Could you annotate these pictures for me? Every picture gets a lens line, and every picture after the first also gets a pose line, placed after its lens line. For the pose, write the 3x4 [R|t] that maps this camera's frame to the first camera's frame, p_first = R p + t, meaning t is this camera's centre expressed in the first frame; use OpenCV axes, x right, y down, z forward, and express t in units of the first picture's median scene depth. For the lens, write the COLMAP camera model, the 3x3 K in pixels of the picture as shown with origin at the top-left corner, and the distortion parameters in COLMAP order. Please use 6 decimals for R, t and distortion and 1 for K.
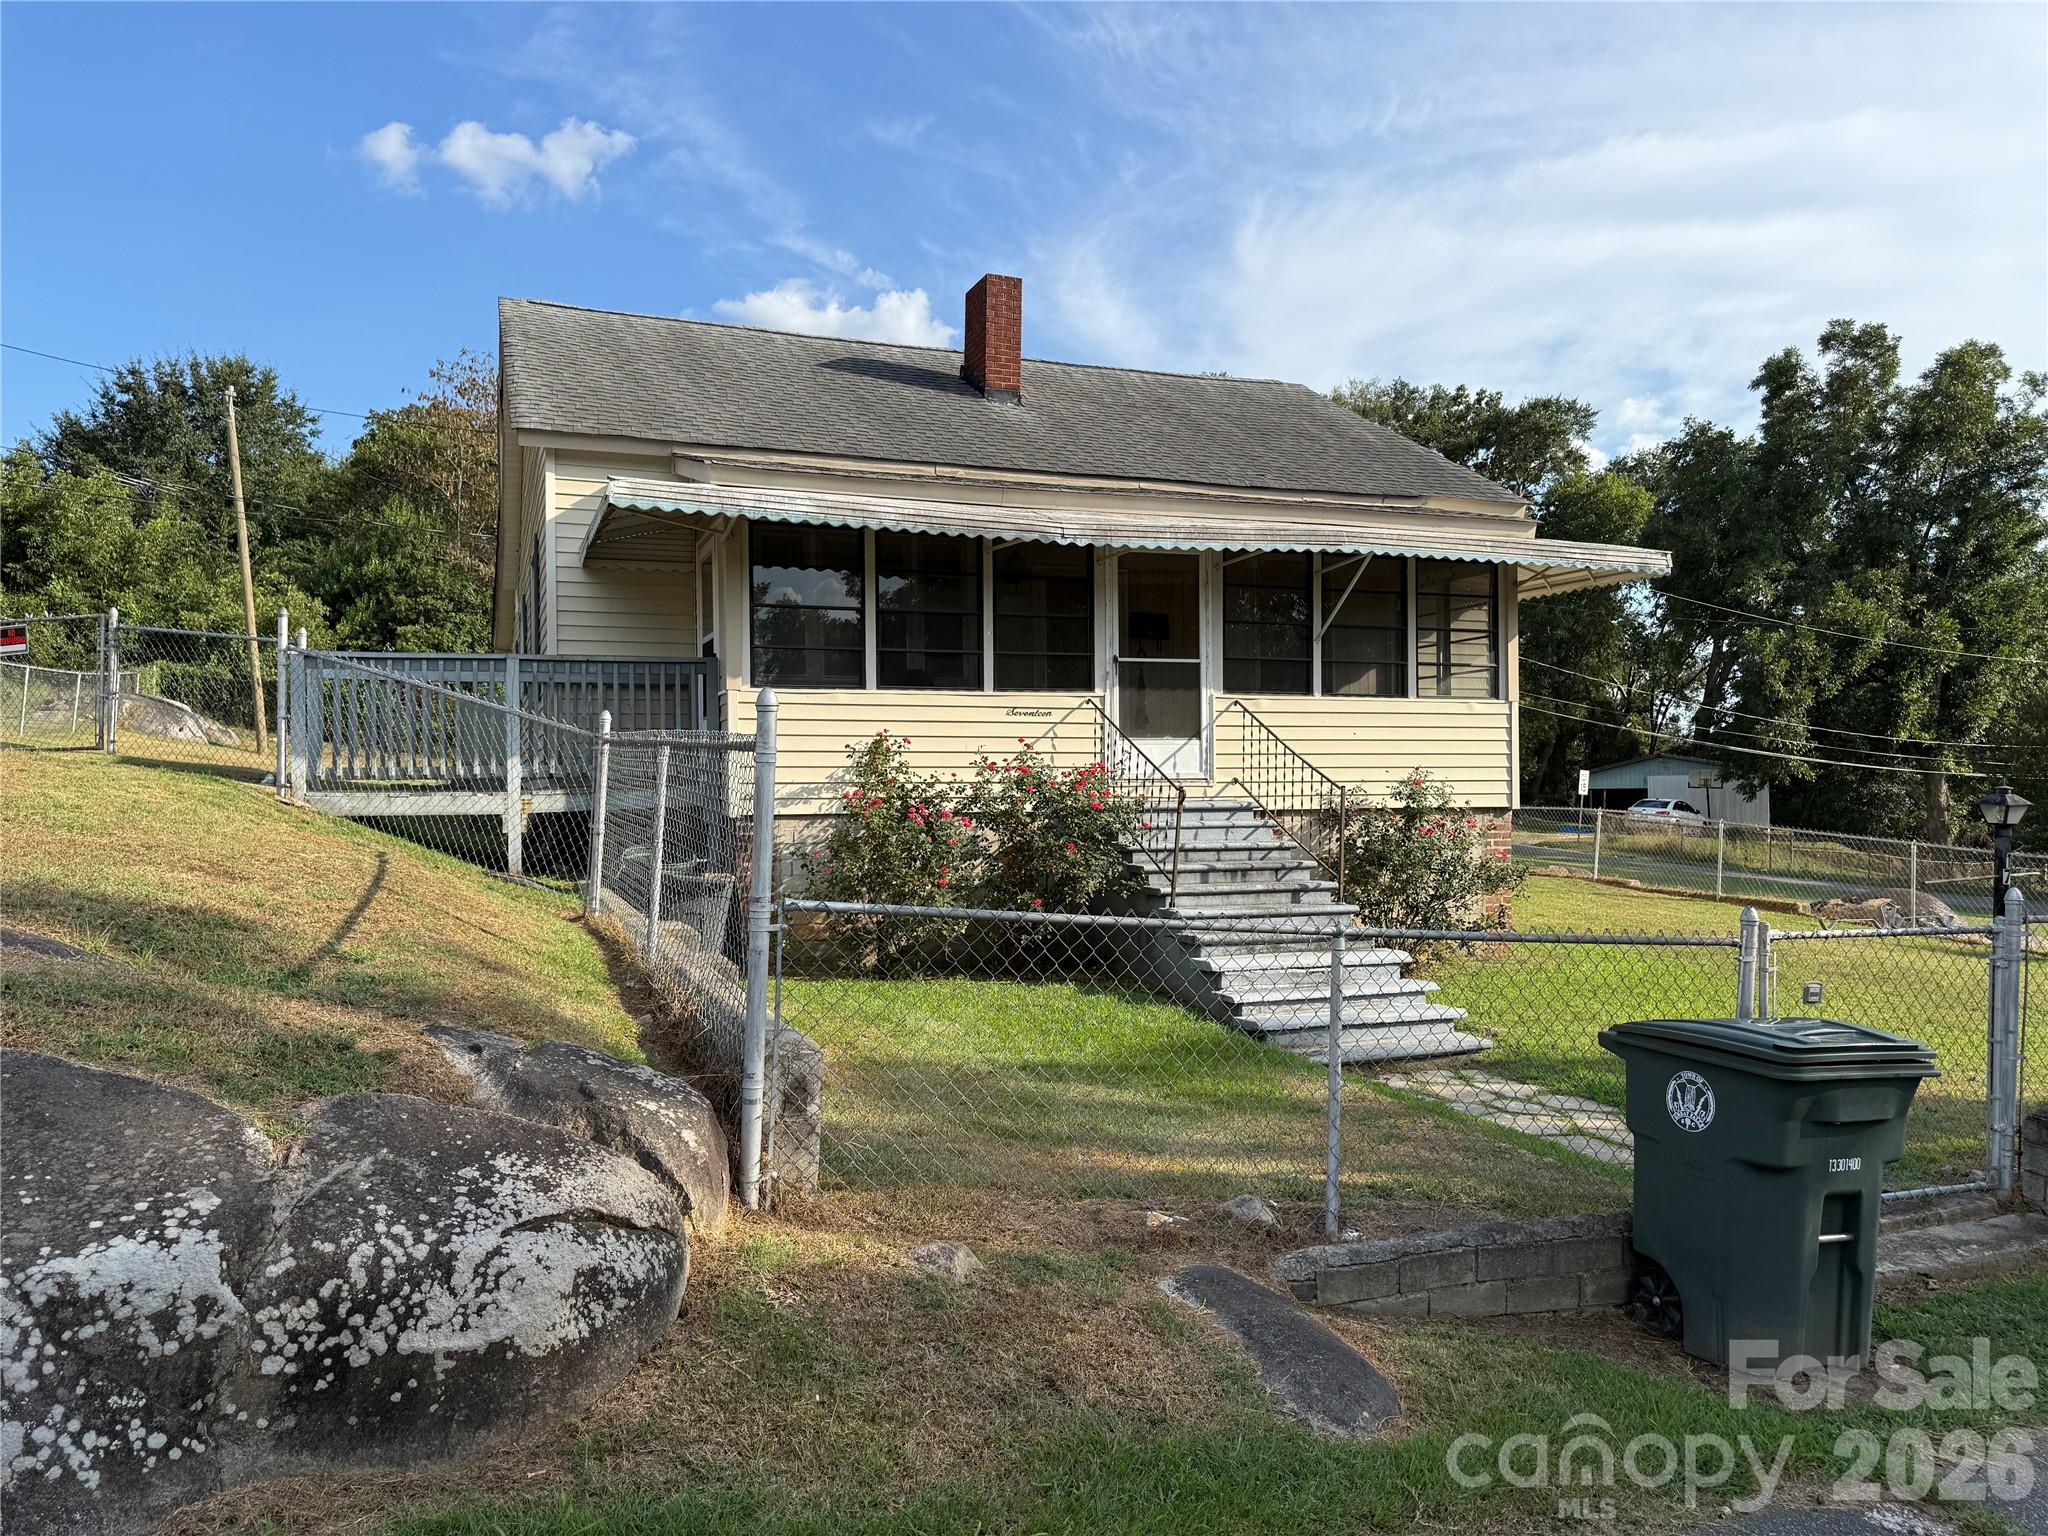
lens RADIAL K [[1523.6, 0, 1132.2], [0, 1523.6, 821.9], [0, 0, 1]] dist [0.046469, -0.022777]
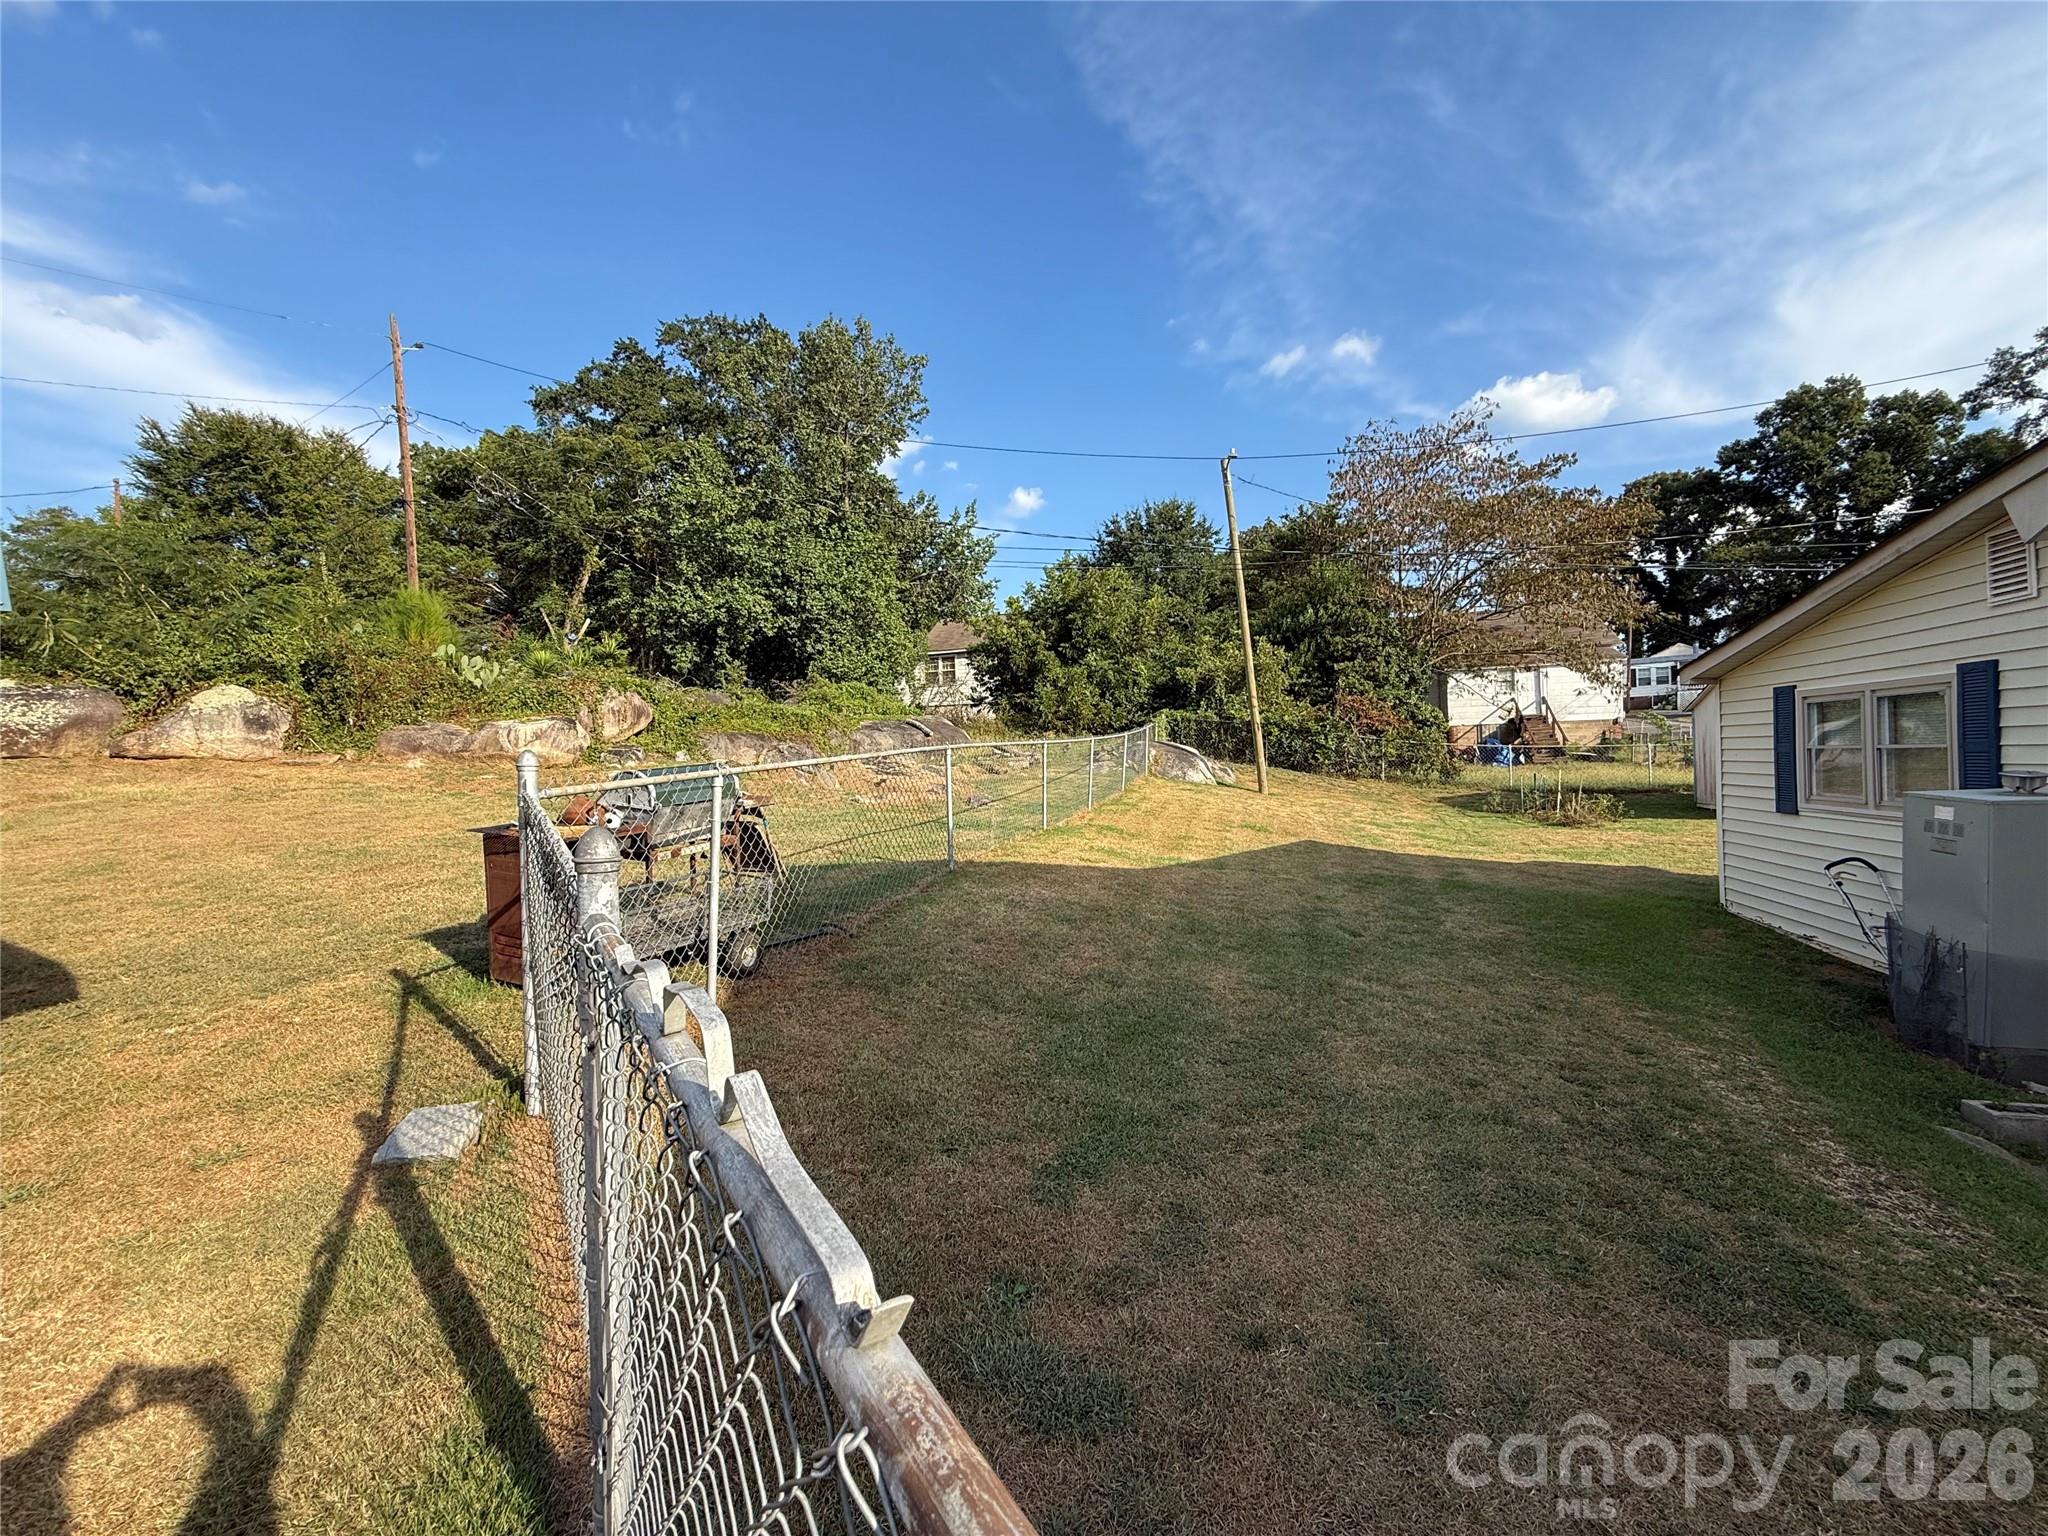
lens RADIAL K [[815.7, 0, 1018.7], [0, 815.7, 763.2], [0, 0, 1]] dist [0.000818, 0.000468]
pose [[0.800290, -0.024359, -0.599119, -0.345612], [0.029281, 0.999570, -0.001528, -0.065695], [0.598898, -0.016320, 0.800659, 0.427782]]
